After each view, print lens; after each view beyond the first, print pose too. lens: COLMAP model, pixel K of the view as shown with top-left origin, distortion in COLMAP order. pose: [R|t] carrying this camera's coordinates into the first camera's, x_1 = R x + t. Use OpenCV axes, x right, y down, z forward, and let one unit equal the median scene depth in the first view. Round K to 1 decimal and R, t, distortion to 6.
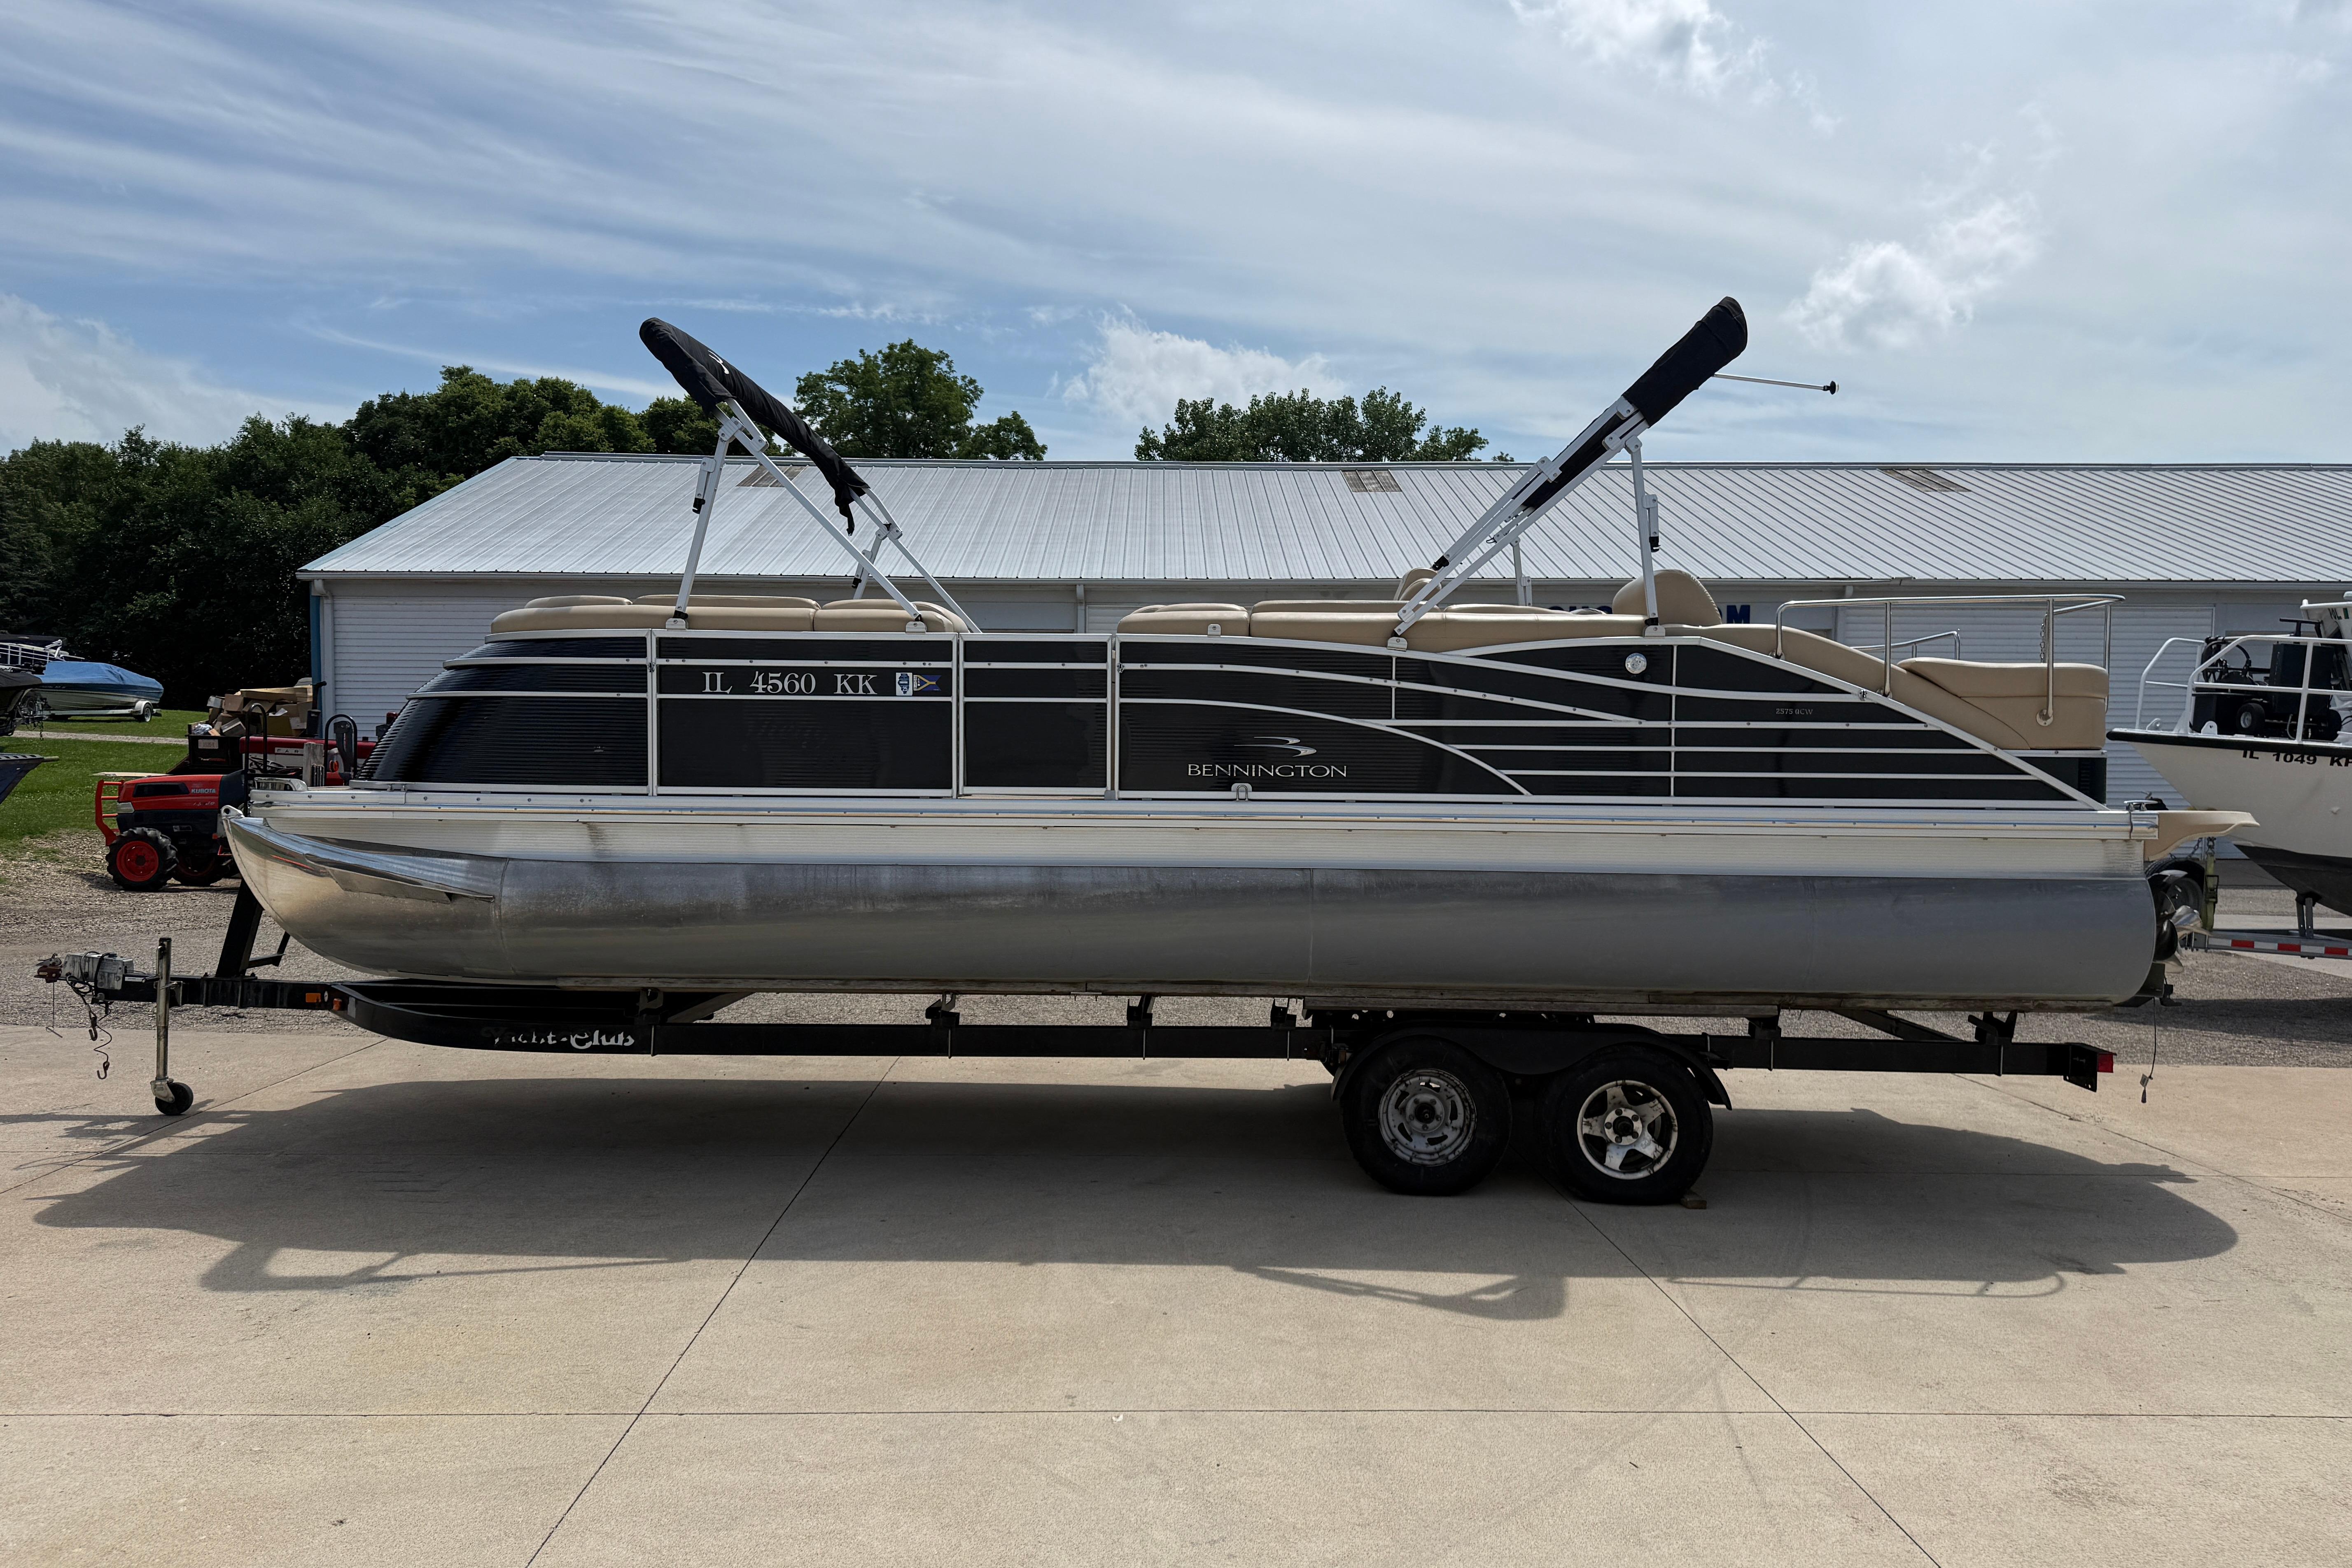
lens RADIAL K [[1697.3, 0, 1115.3], [0, 1697.3, 826.6], [0, 0, 1]] dist [0.072730, -0.079746]
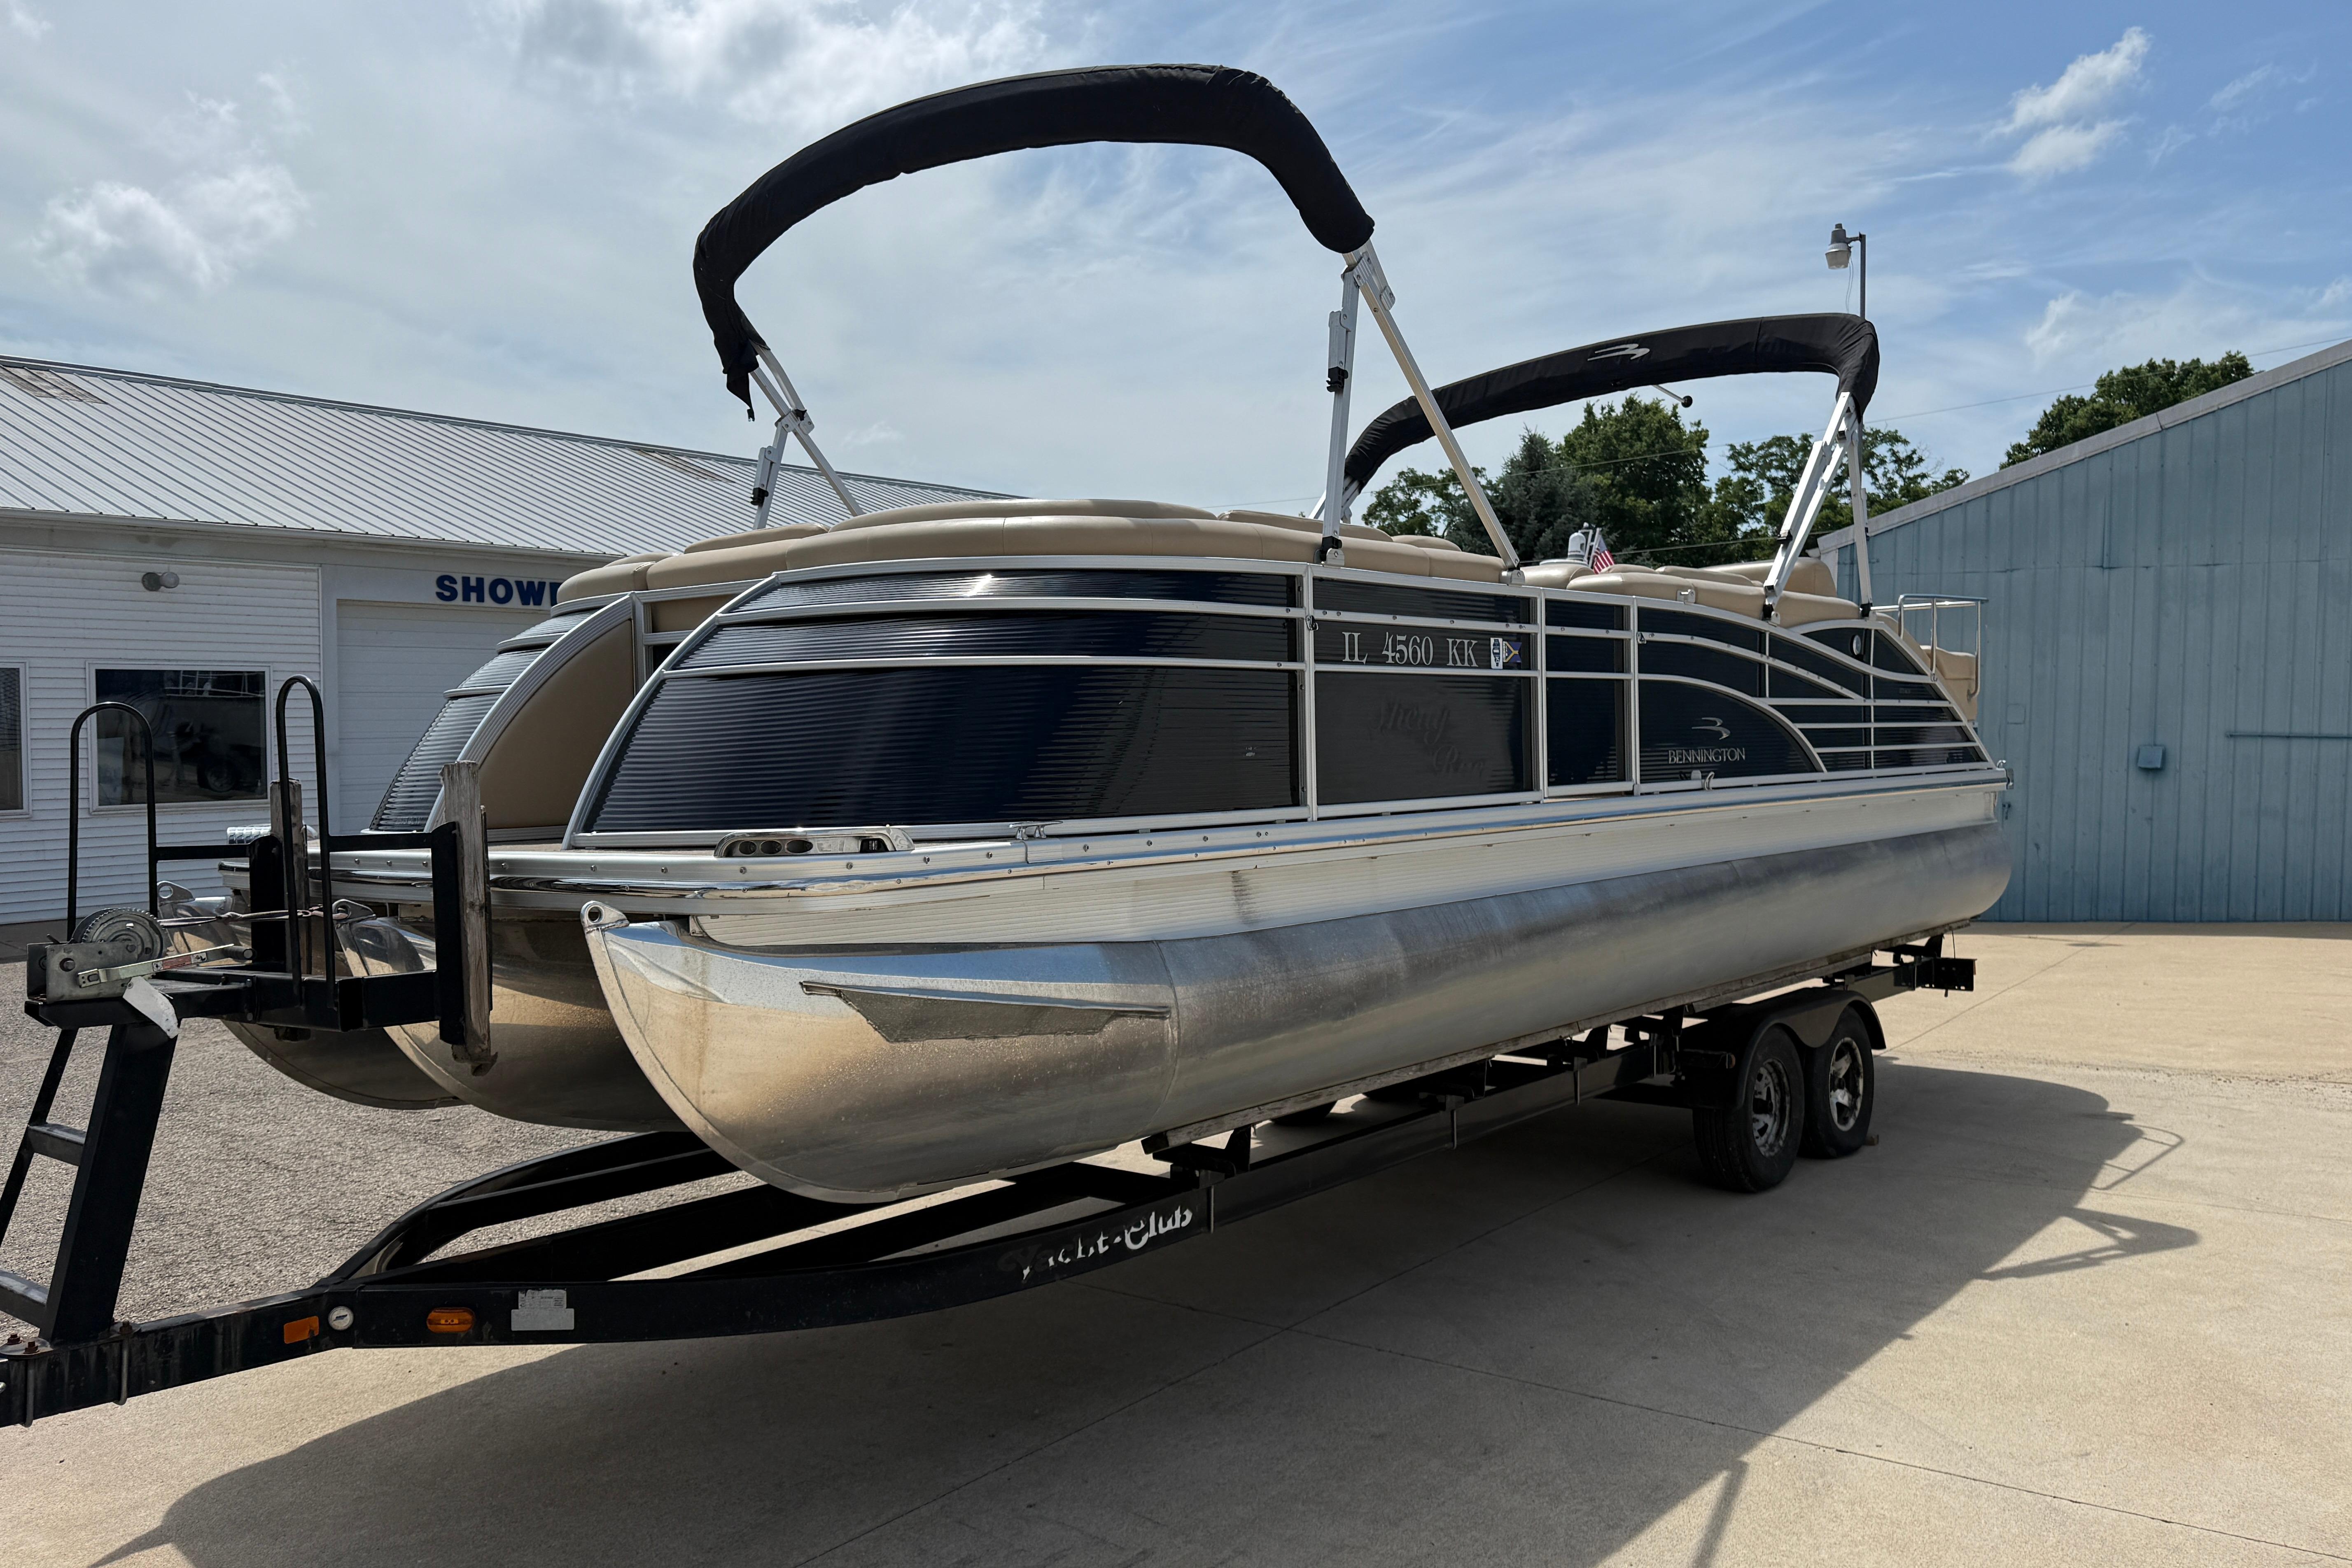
lens RADIAL K [[1912.7, 0, 1177.4], [0, 1912.7, 822.3], [0, 0, 1]] dist [-0.002975, -0.003208]
pose [[0.607942, -0.054589, 0.792103, -0.881242], [0.065036, 0.997705, 0.018844, -0.034760], [-0.791313, 0.040059, 0.610097, 0.601312]]
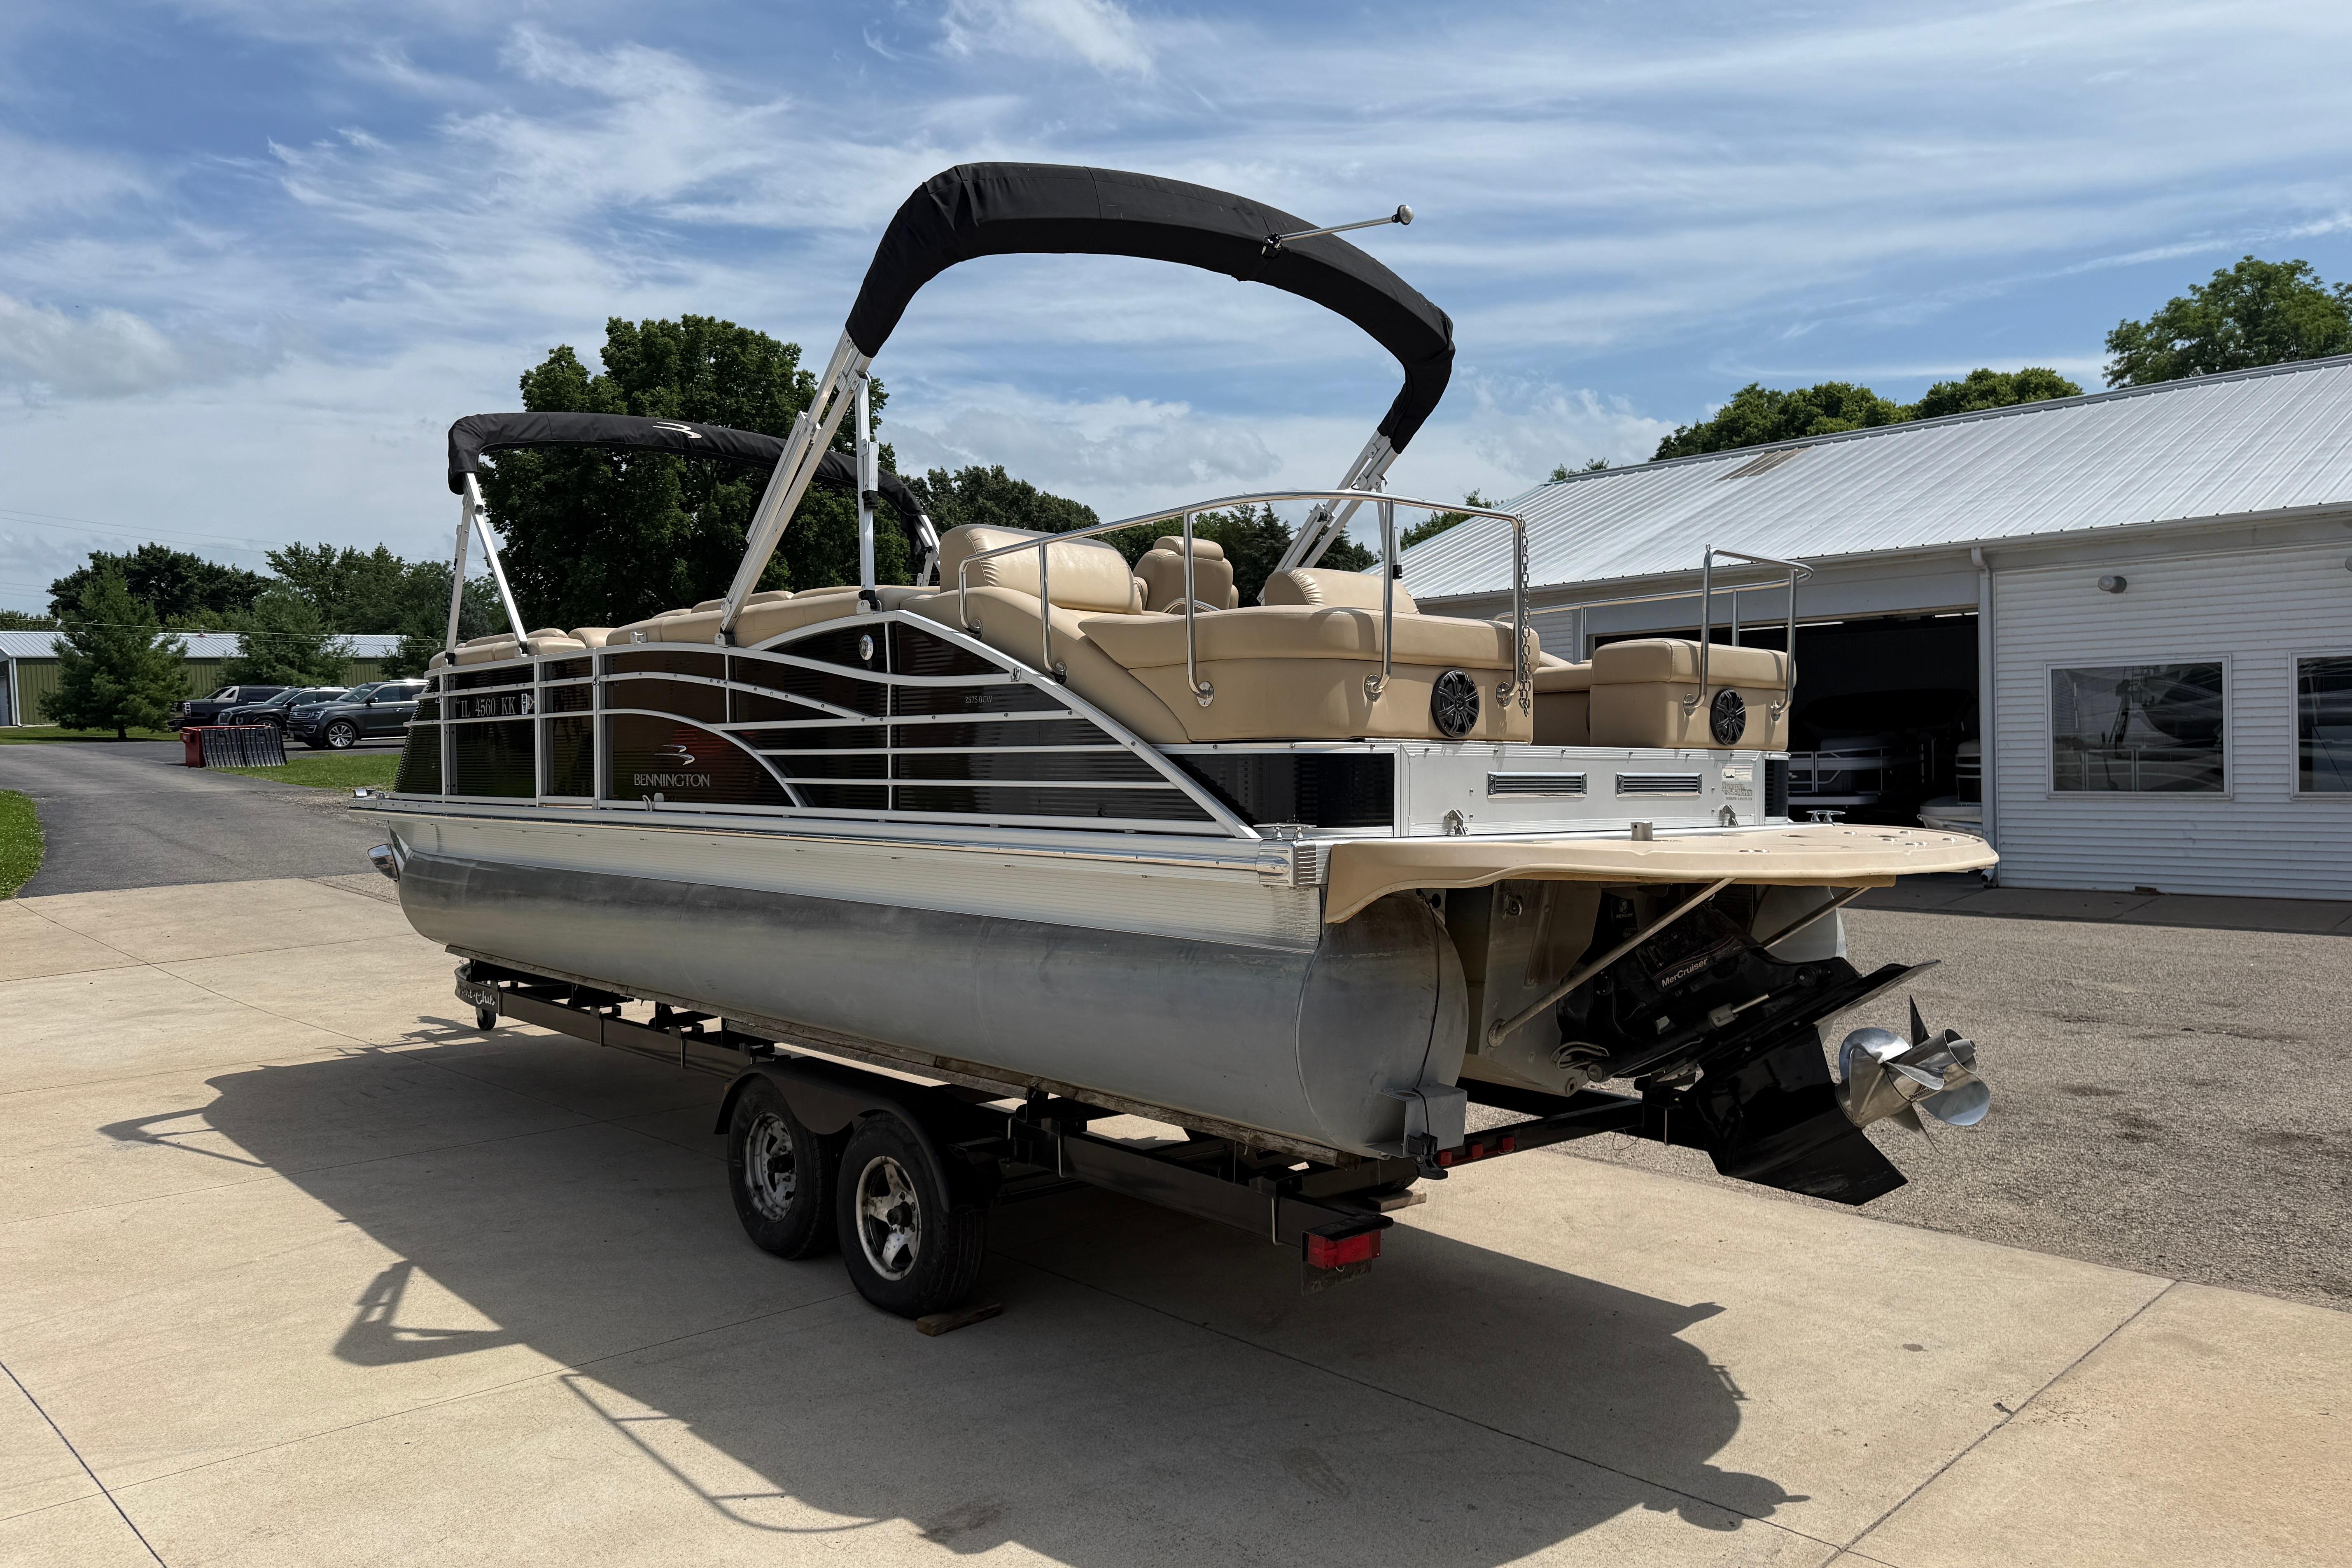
lens RADIAL K [[1722.7, 0, 1159.0], [0, 1722.7, 816.4], [0, 0, 1]] dist [0.010619, -0.008833]
pose [[0.688014, 0.011382, -0.725608, 0.984810], [-0.024113, 0.999683, -0.007182, -0.011602], [0.725296, 0.022438, 0.688071, 0.522550]]
